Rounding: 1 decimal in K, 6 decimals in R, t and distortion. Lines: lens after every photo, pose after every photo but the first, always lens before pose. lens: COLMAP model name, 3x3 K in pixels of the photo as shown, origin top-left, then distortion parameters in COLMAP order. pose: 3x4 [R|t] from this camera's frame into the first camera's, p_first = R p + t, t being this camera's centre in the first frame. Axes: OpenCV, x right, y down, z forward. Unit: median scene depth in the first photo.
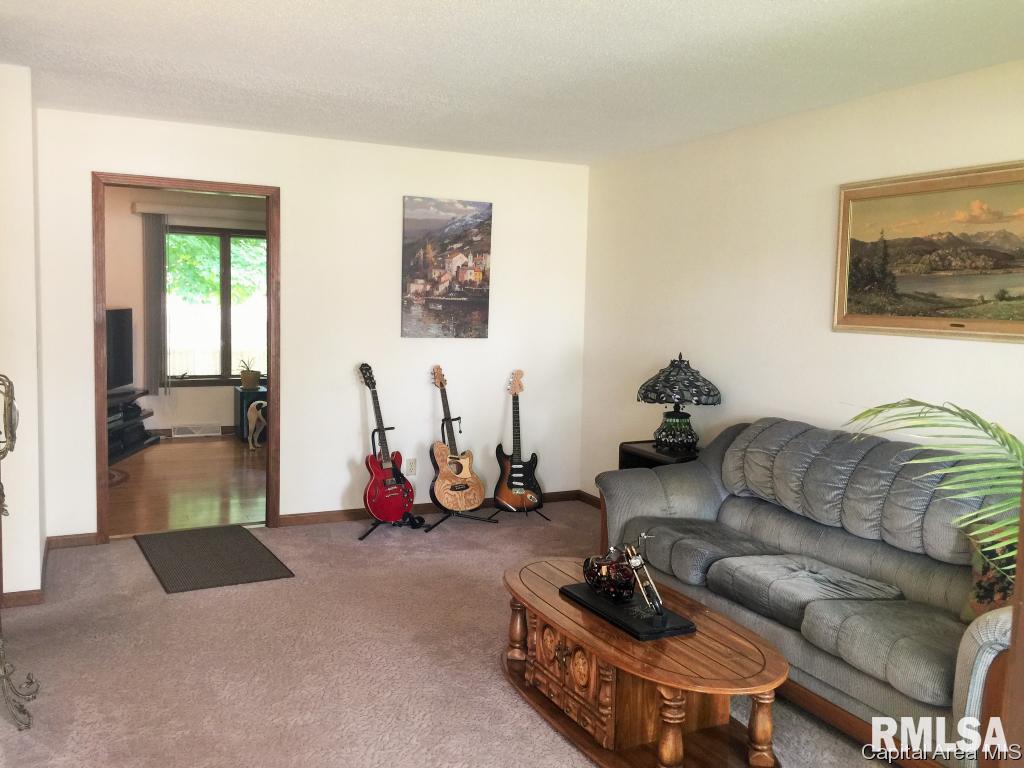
lens RADIAL K [[868.6, 0, 514.3], [0, 868.6, 385.1], [0, 0, 1]] dist [0.052896, -0.049966]
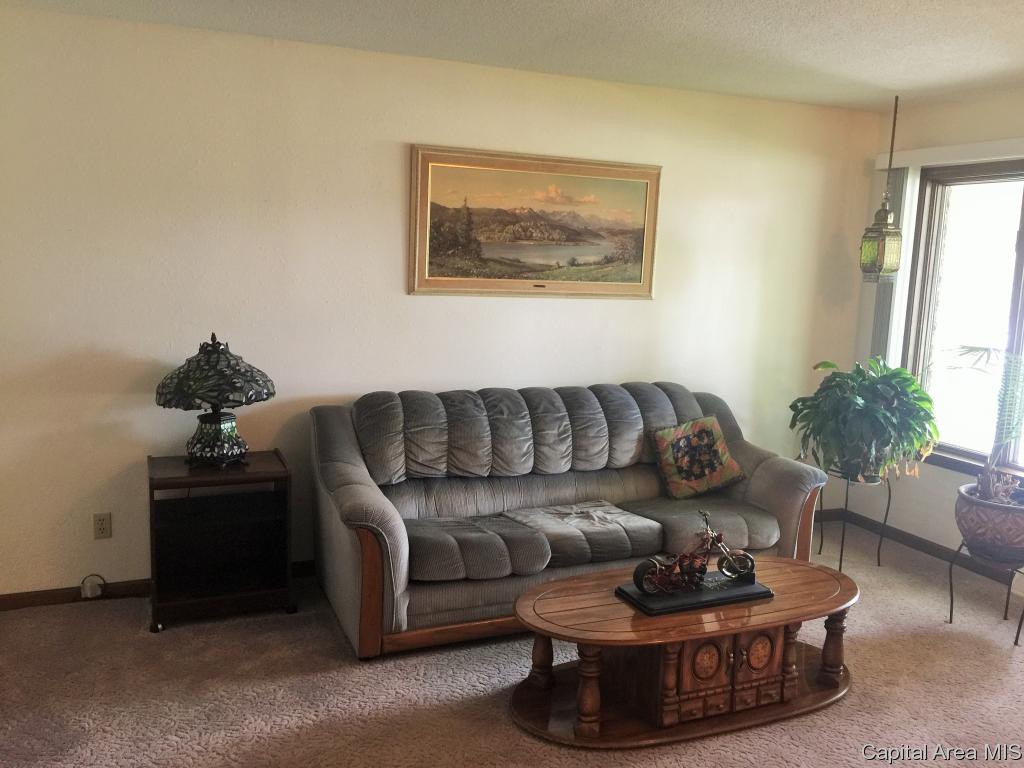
lens RADIAL K [[868.6, 0, 514.8], [0, 868.6, 379.0], [0, 0, 1]] dist [0.052896, -0.049966]
pose [[0.056827, -0.162455, 0.985078, -0.696071], [0.065904, 0.985131, 0.158662, -0.131711], [-0.996206, 0.055904, 0.066689, 0.937783]]
